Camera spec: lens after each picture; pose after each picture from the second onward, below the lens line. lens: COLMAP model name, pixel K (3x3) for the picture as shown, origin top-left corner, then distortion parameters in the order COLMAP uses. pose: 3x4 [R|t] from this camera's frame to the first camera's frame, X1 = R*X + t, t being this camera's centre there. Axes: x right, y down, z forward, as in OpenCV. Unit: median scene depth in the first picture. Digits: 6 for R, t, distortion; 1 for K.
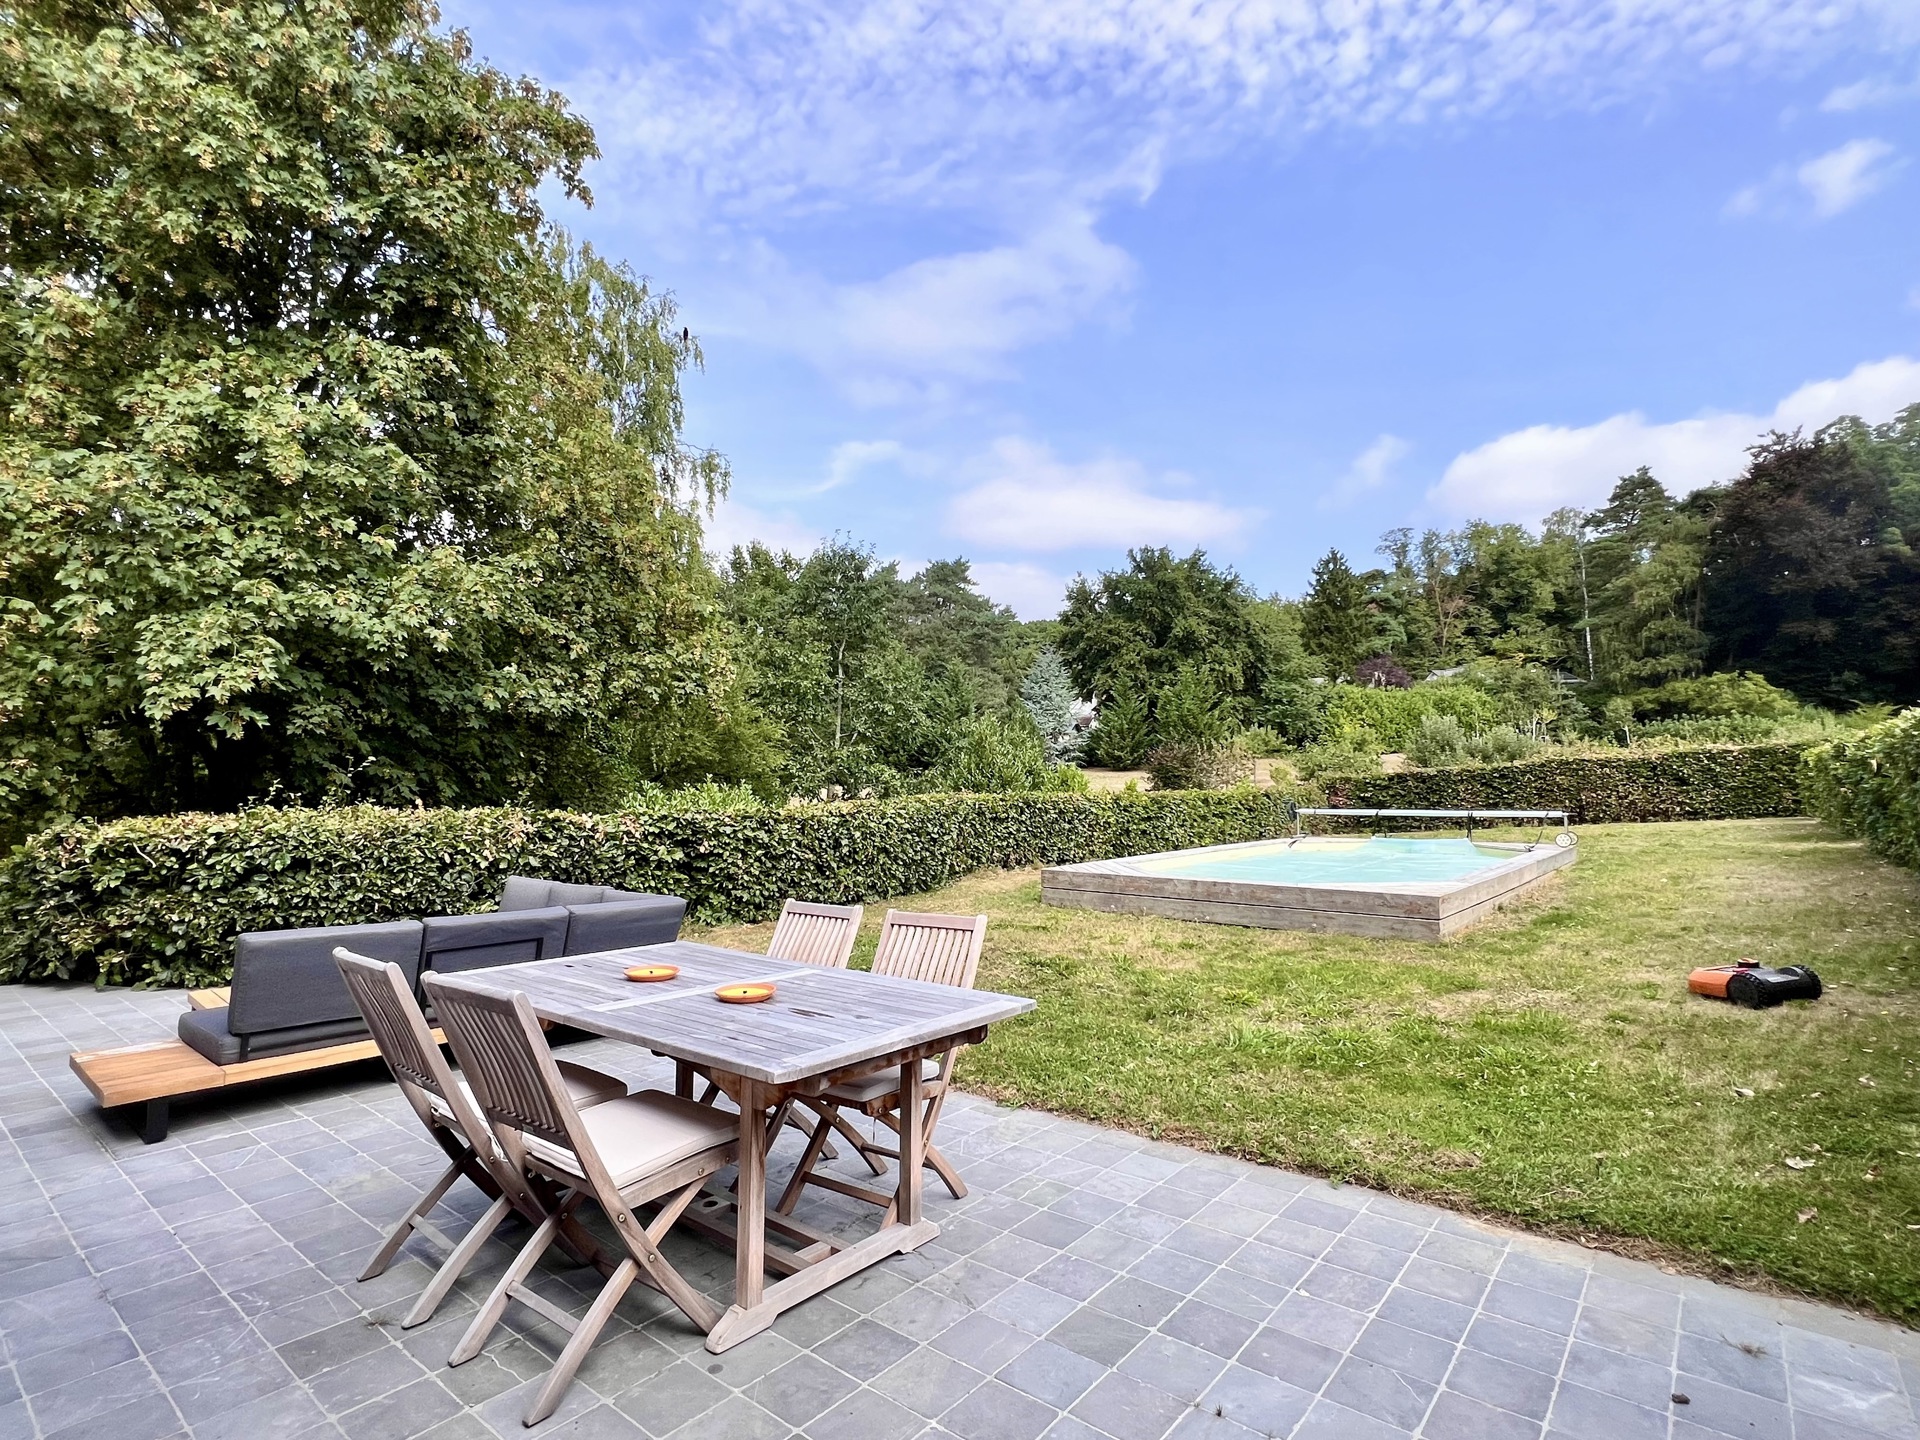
lens RADIAL K [[947.8, 0, 960.0], [0, 947.8, 720.0], [0, 0, 1]] dist [0.002409, 0.000594]
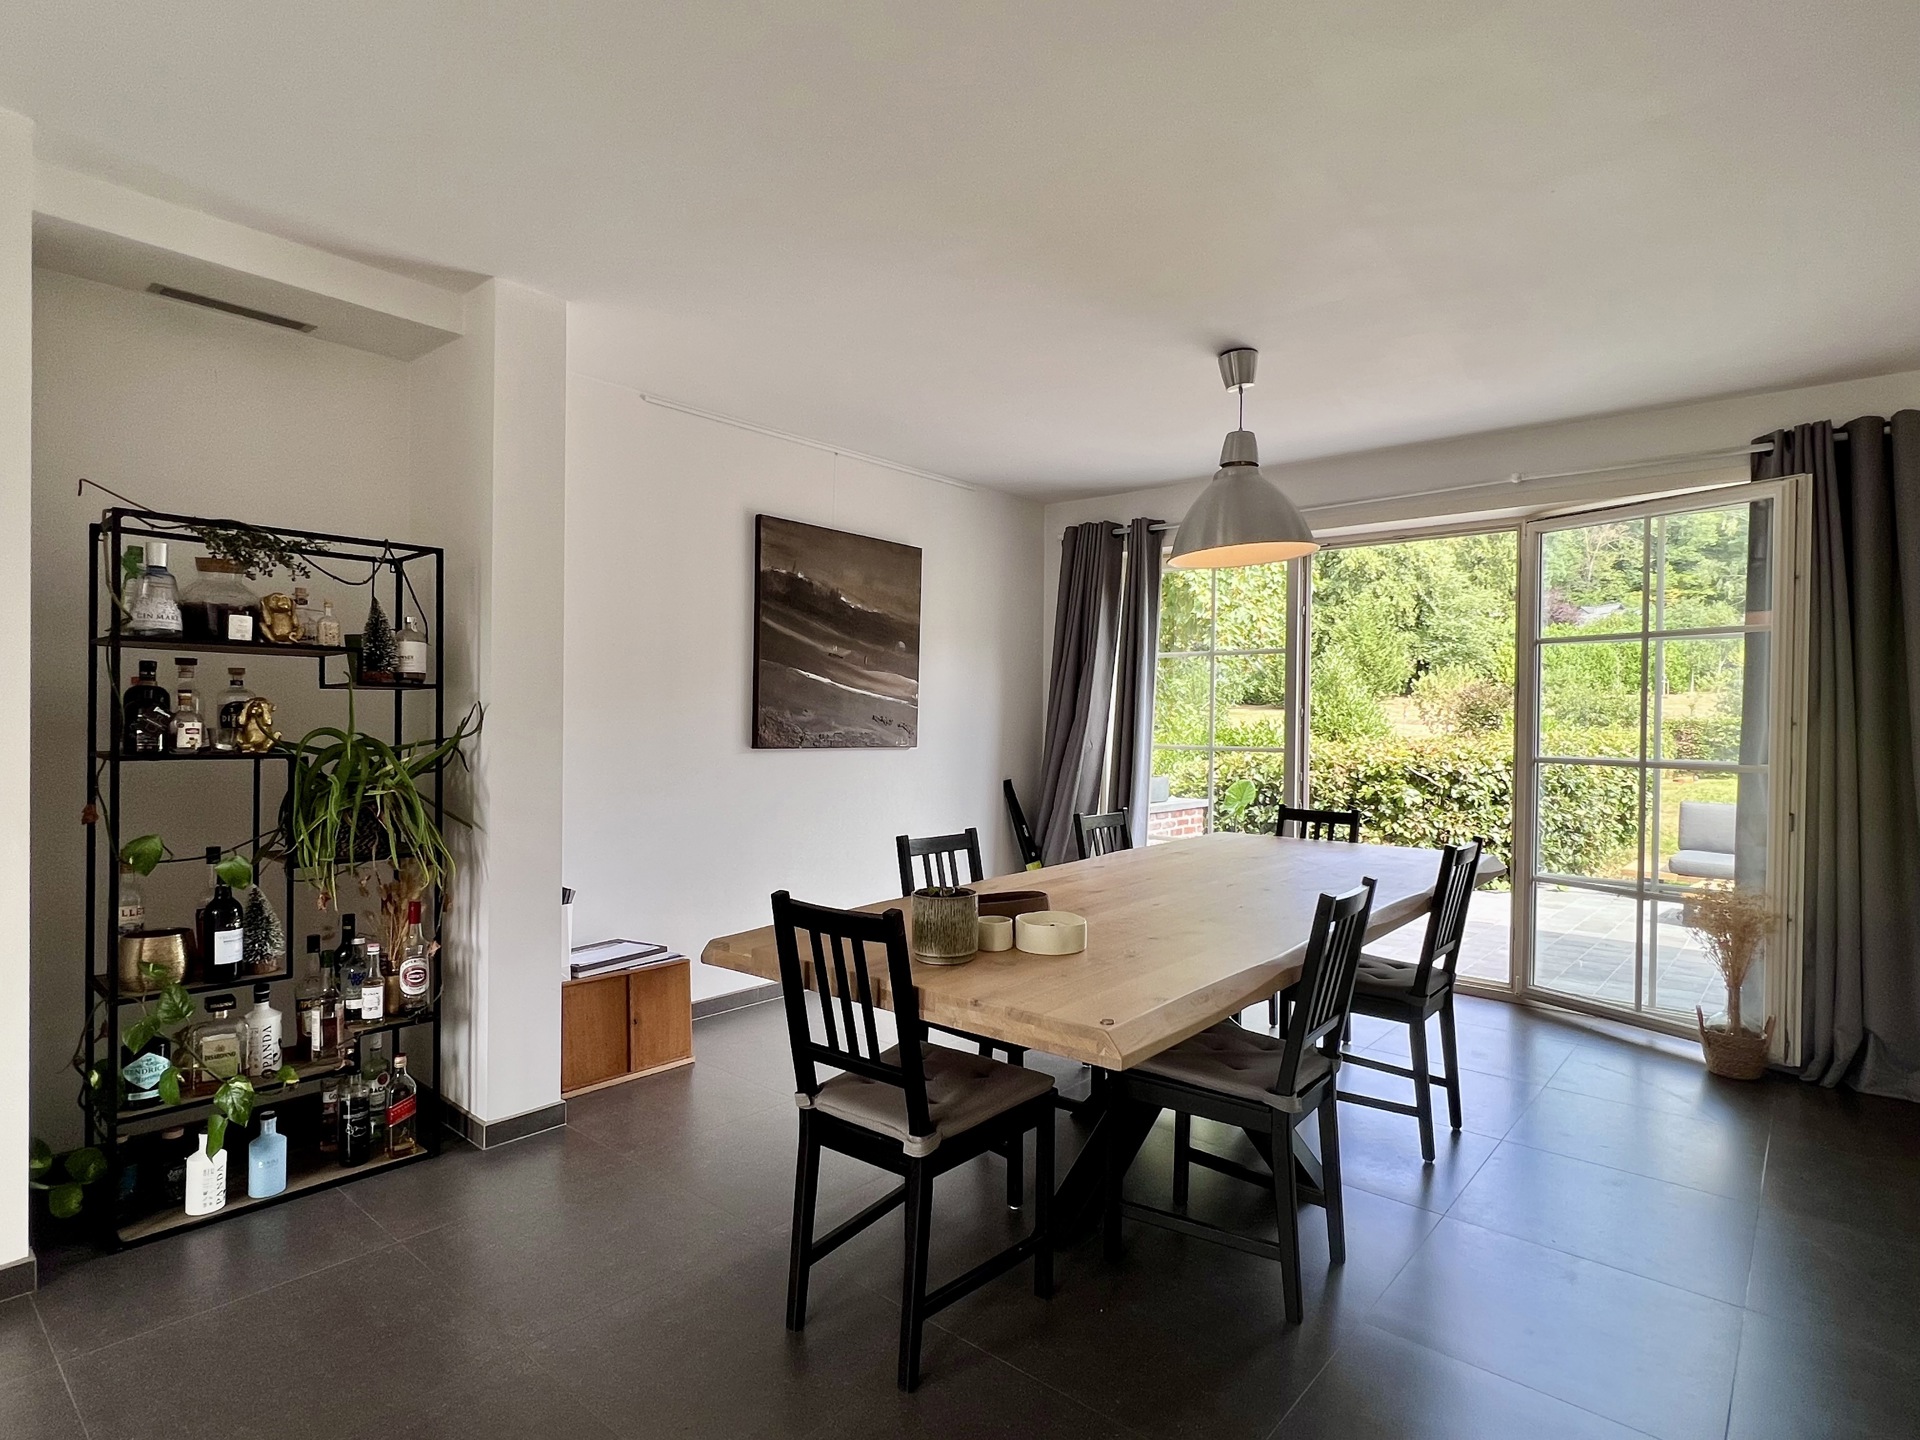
lens RADIAL K [[1009.7, 0, 960.0], [0, 1009.7, 720.0], [0, 0, 1]] dist [-0.003871, -0.000488]
pose [[0.999364, 0.018101, -0.030725, -0.116057], [-0.015957, 0.997513, 0.068656, 0.000122], [0.031892, -0.068122, 0.997167, -0.018096]]
